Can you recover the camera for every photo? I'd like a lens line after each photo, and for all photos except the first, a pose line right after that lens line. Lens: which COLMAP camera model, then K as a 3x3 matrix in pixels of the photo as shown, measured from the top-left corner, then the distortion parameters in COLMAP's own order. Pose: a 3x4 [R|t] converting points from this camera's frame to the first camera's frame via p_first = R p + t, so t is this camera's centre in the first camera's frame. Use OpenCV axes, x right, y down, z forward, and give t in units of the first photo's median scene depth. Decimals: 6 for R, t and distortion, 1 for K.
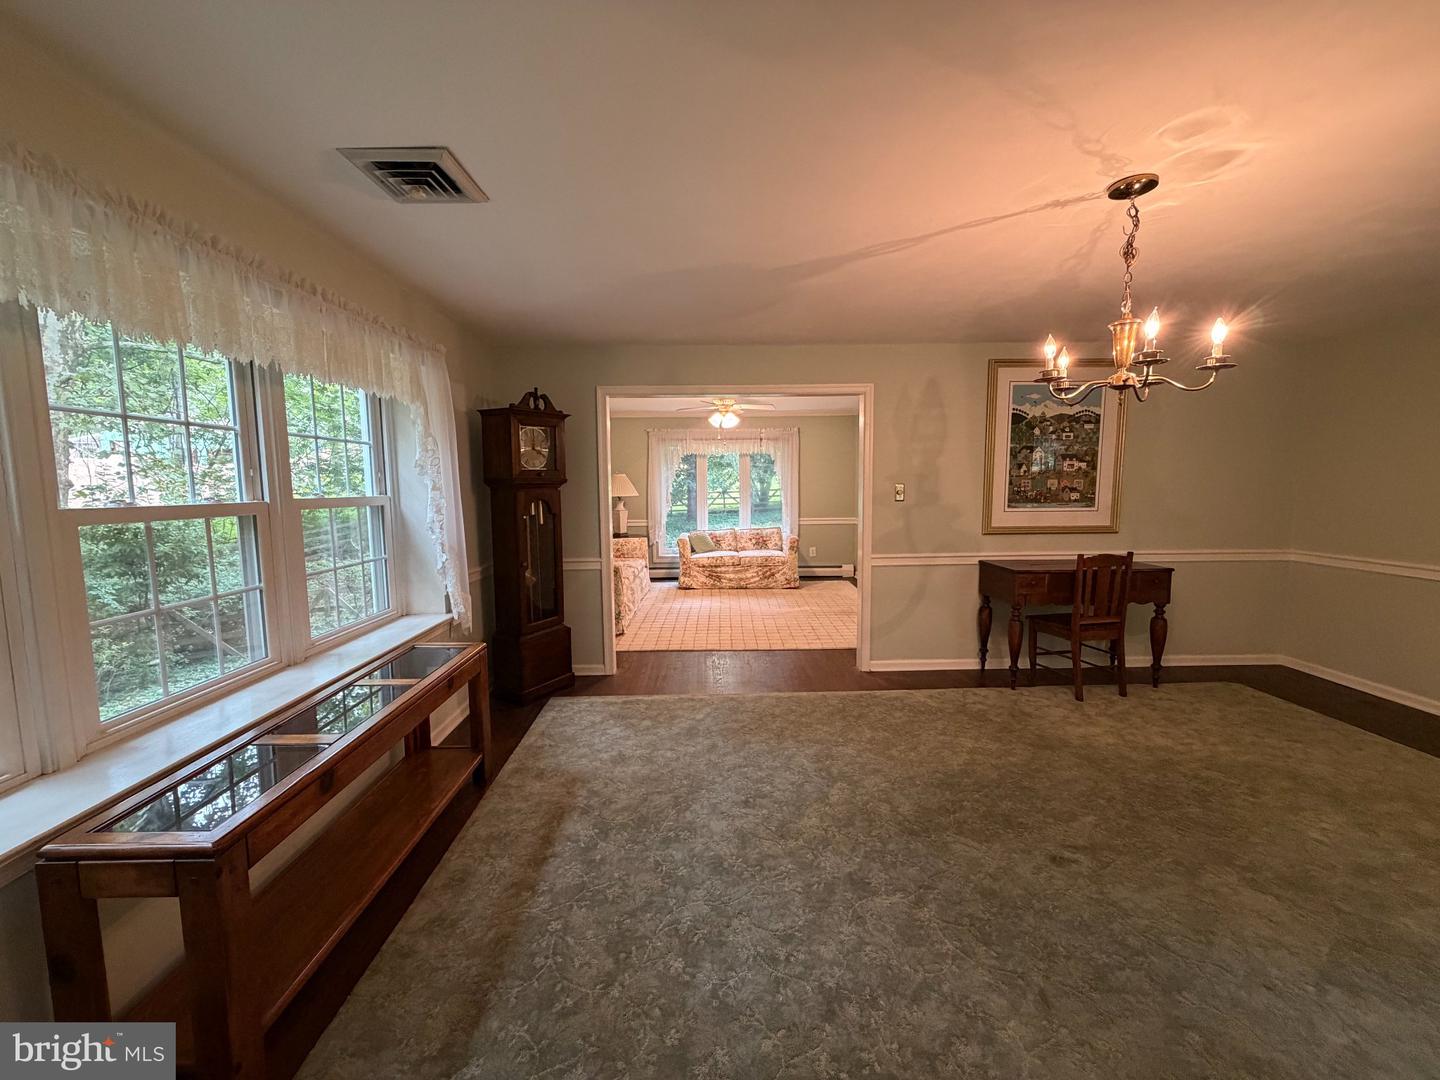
lens RADIAL K [[571.9, 0, 714.9], [0, 571.9, 538.8], [0, 0, 1]] dist [-0.001143, 0.000031]
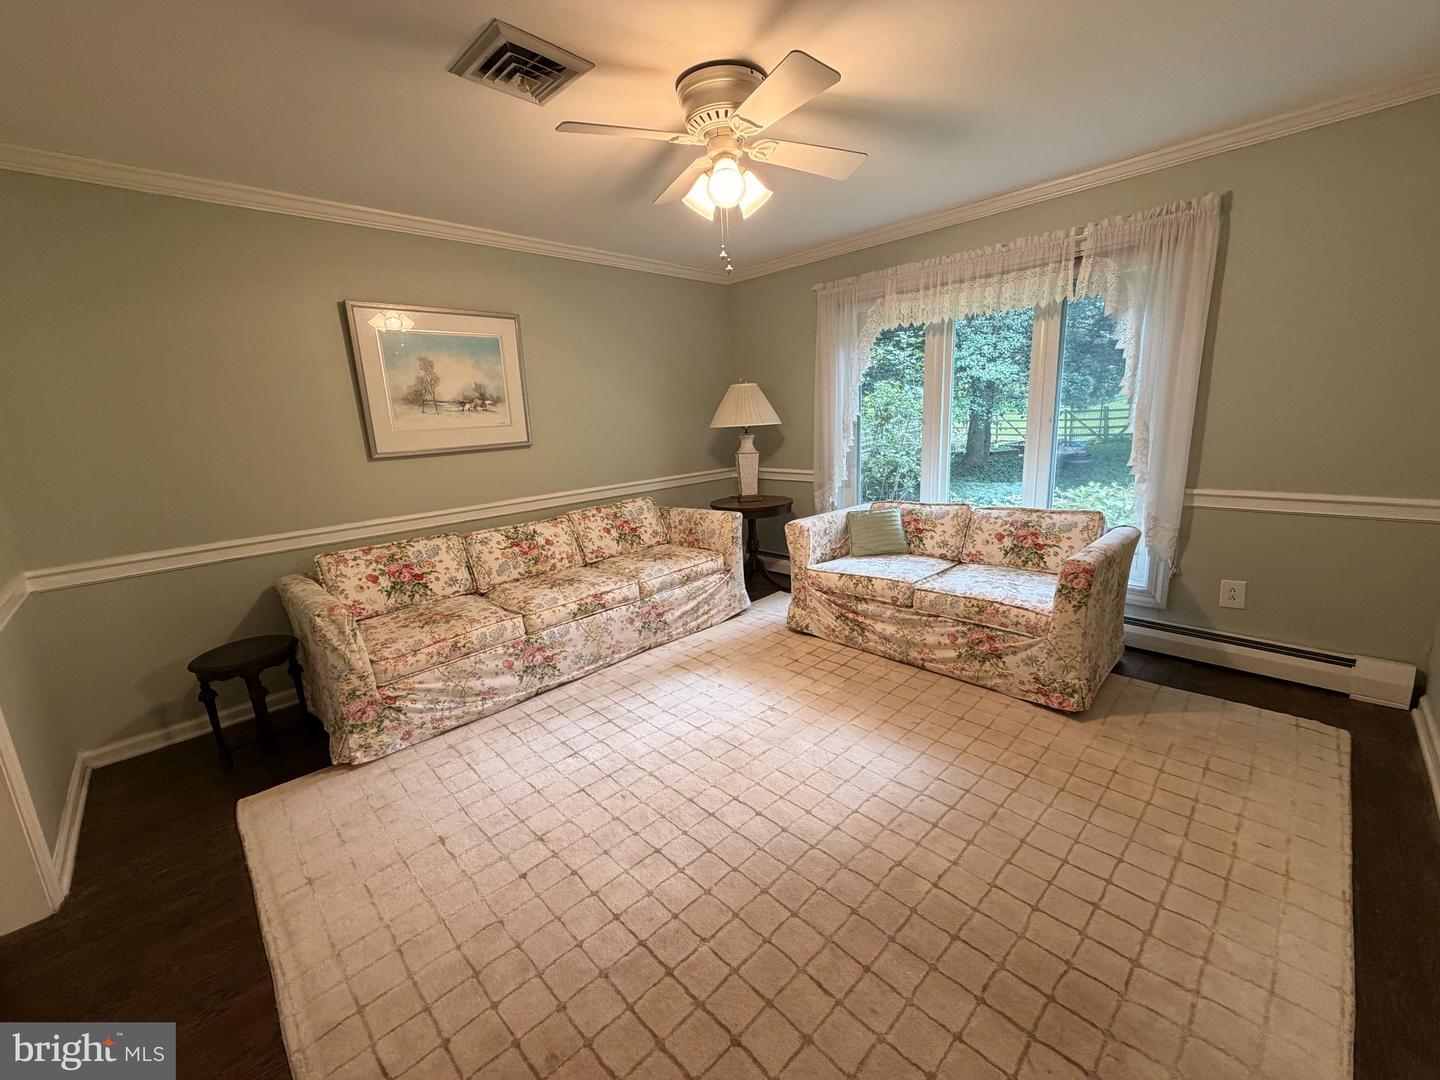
lens RADIAL K [[571.9, 0, 717.3], [0, 571.9, 537.8], [0, 0, 1]] dist [-0.001143, 0.000031]
pose [[0.692154, 0.134746, -0.709060, 0.395433], [-0.032355, 0.987223, 0.156023, -0.101584], [0.721024, -0.085050, 0.687670, 1.147647]]
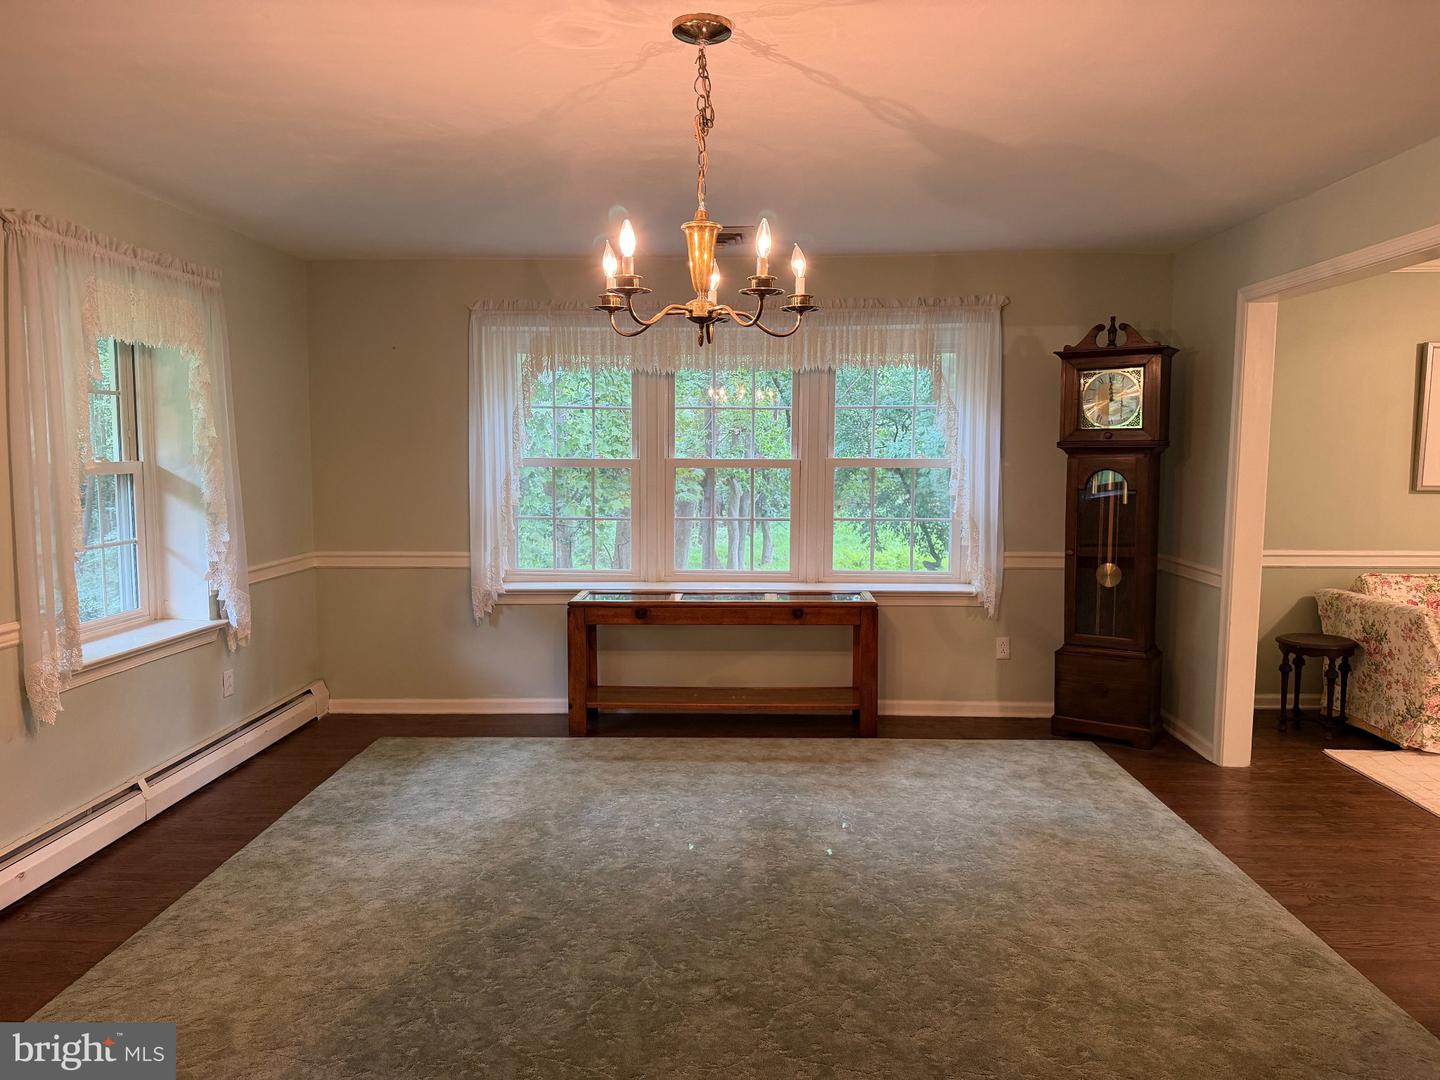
lens RADIAL K [[1009.7, 0, 722.4], [0, 1009.7, 550.2], [0, 0, 1]] dist [0.012437, -0.010072]
pose [[-0.053536, 0.113116, -0.992138, 0.913116], [-0.099136, 0.988053, 0.117999, -0.063599], [0.993633, 0.104674, -0.041683, 0.517276]]
